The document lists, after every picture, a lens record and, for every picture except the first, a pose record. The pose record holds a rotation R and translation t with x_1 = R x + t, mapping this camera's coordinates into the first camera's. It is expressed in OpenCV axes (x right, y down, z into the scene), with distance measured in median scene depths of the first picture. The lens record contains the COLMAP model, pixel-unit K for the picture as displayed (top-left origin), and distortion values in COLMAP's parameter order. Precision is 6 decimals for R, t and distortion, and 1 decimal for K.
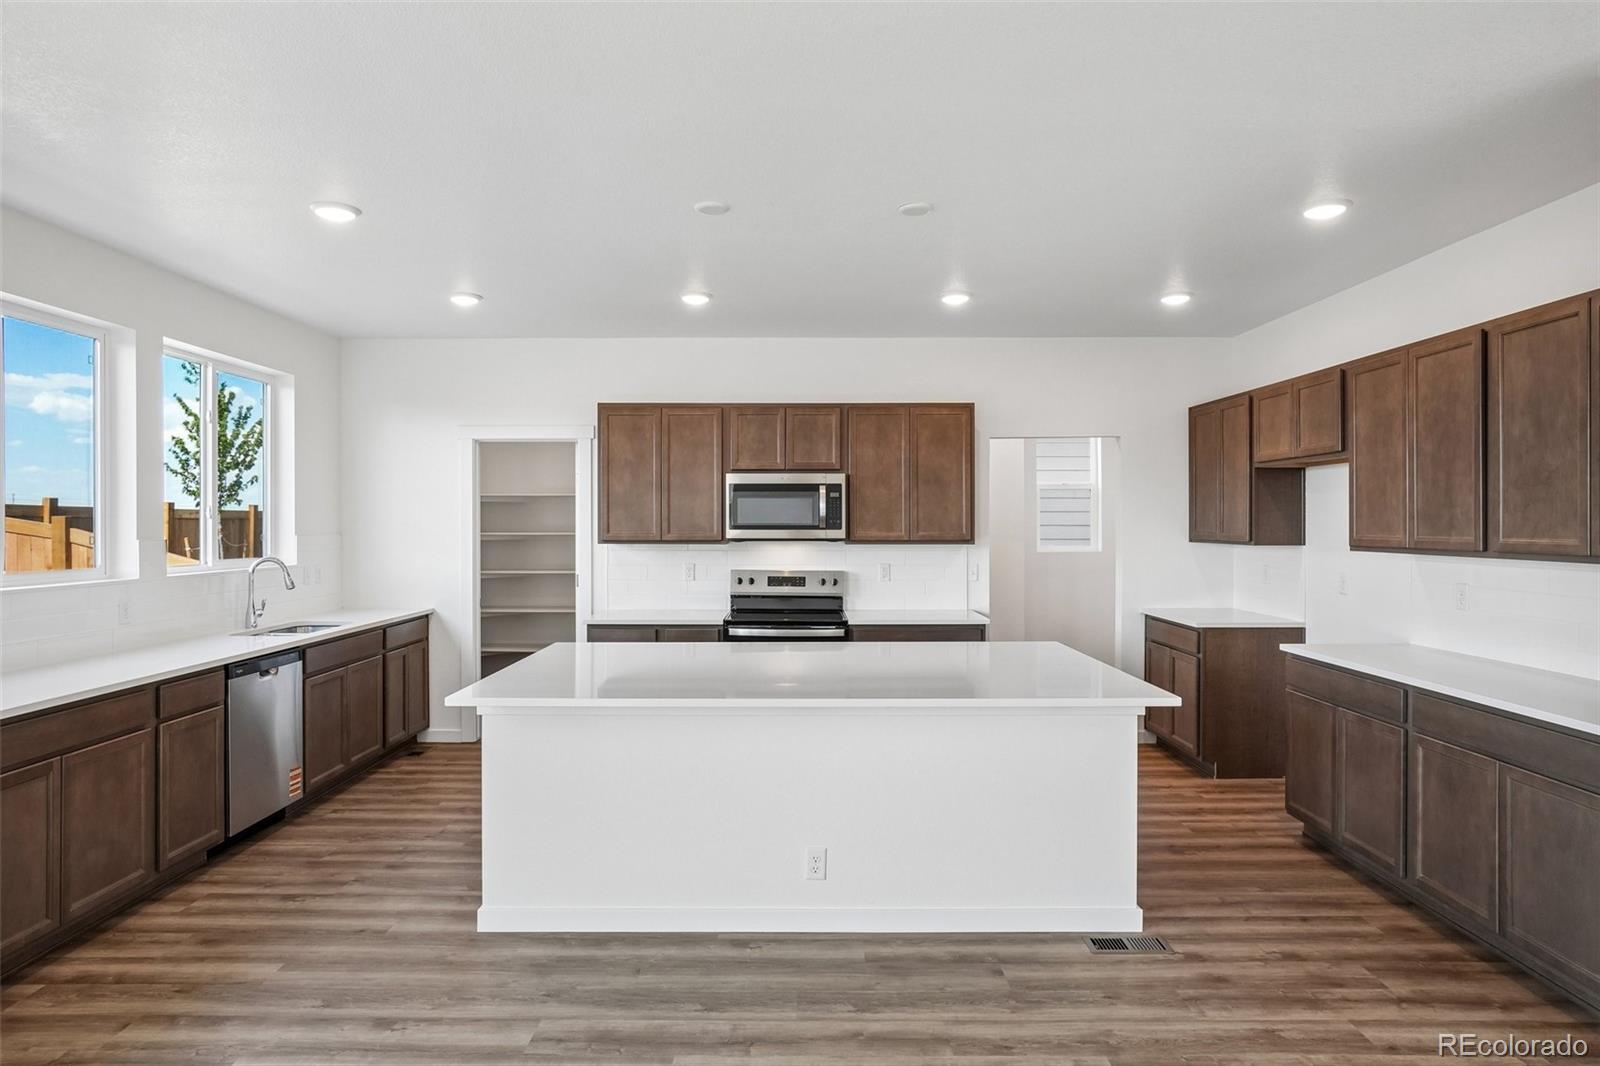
lens RADIAL K [[949.5, 0, 795.3], [0, 949.5, 515.3], [0, 0, 1]] dist [0.004411, 0.001749]
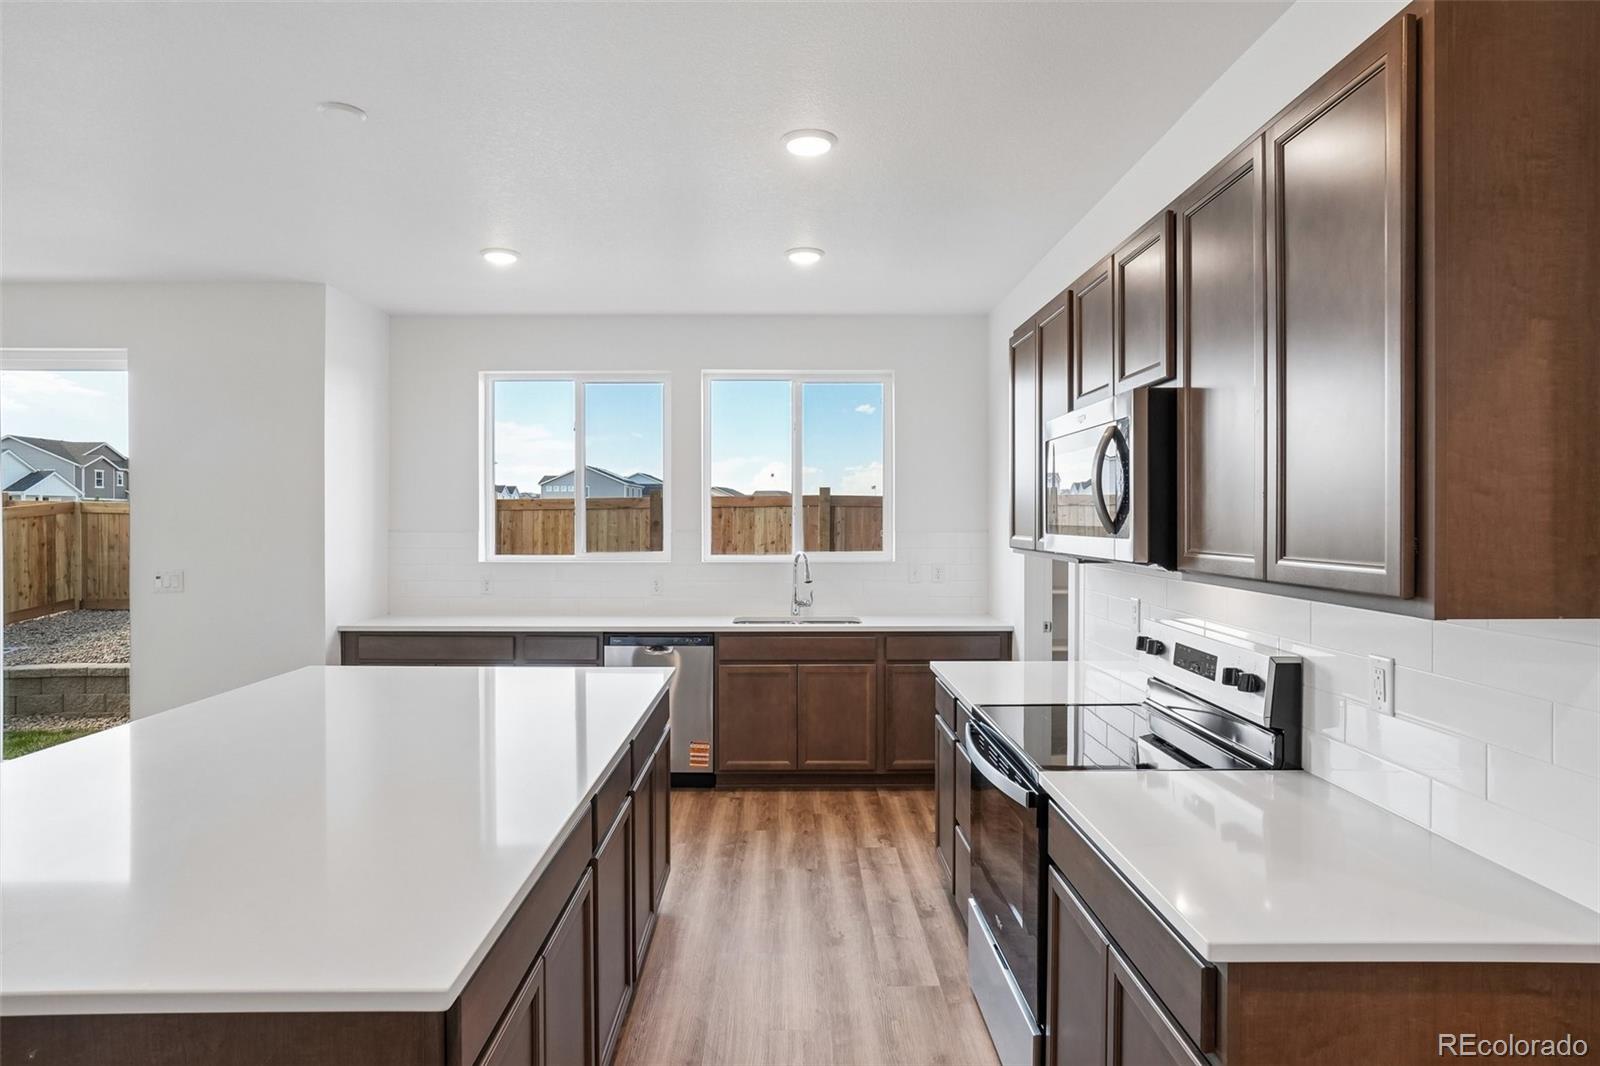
lens RADIAL K [[949.5, 0, 795.3], [0, 949.5, 515.3], [0, 0, 1]] dist [0.004411, 0.001749]
pose [[0.009276, 0.003336, -0.999951, 0.539533], [0.000355, 0.999994, 0.003340, 0.001762], [0.999957, -0.000386, 0.009275, 1.051064]]
